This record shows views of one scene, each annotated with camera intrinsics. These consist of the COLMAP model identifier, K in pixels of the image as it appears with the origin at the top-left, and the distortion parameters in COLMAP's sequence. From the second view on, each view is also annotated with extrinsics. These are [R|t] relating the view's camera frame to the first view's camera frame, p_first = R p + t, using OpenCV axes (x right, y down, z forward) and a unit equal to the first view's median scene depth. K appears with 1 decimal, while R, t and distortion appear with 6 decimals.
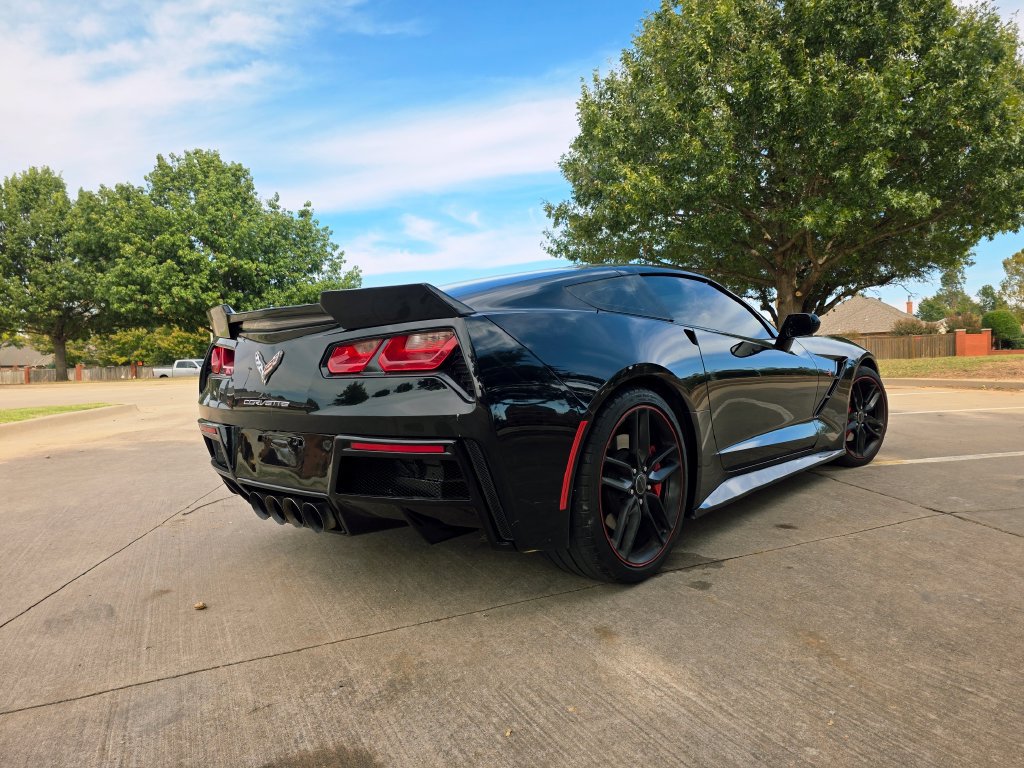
lens RADIAL K [[689.9, 0, 528.3], [0, 689.9, 389.6], [0, 0, 1]] dist [0.050893, -0.045753]
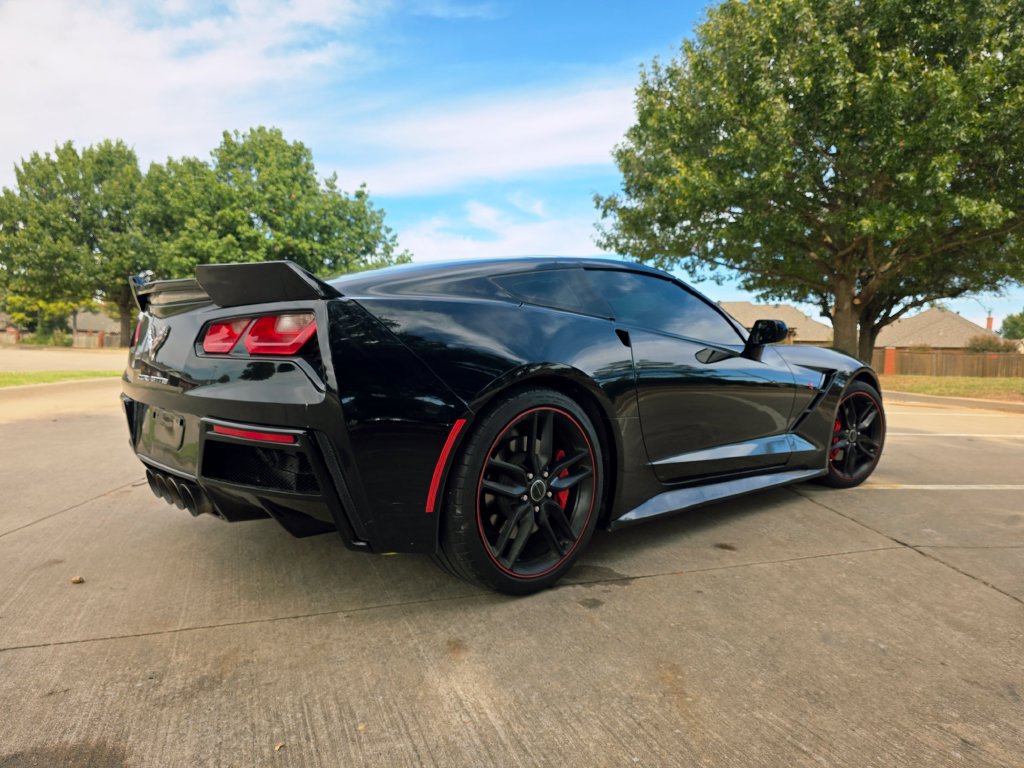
lens RADIAL K [[689.9, 0, 532.6], [0, 689.9, 400.4], [0, 0, 1]] dist [0.050893, -0.045753]
pose [[0.994822, 0.066600, -0.076770, 0.051015], [-0.064546, 0.997495, 0.028939, -0.002990], [0.078505, -0.023834, 0.996629, 0.014960]]
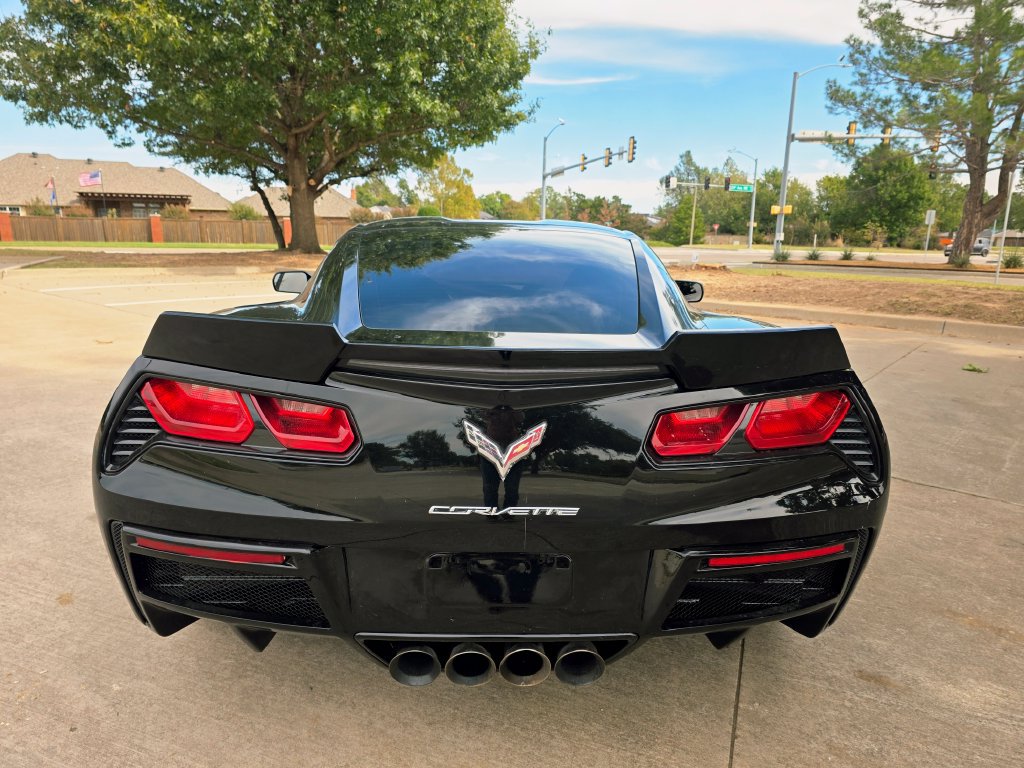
lens RADIAL K [[689.9, 0, 503.3], [0, 689.9, 399.6], [0, 0, 1]] dist [0.050893, -0.045753]
pose [[0.736756, -0.112655, 0.666708, -0.168714], [-0.015458, 0.982959, 0.183174, -0.038874], [-0.675982, -0.145261, 0.722460, 0.135137]]
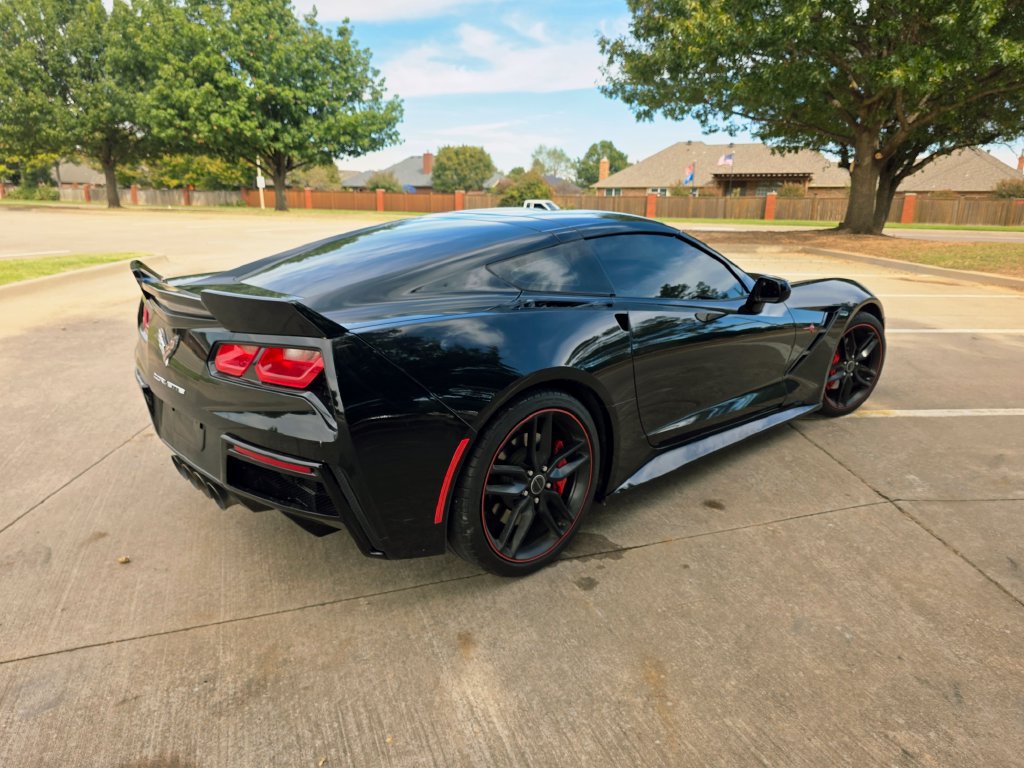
lens RADIAL K [[691.9, 0, 515.6], [0, 691.9, 404.1], [0, 0, 1]] dist [0.051598, -0.046364]
pose [[0.993283, 0.079502, -0.084068, 0.047847], [-0.056172, 0.966525, 0.250348, -0.052641], [0.101157, -0.243944, 0.964499, 0.012486]]
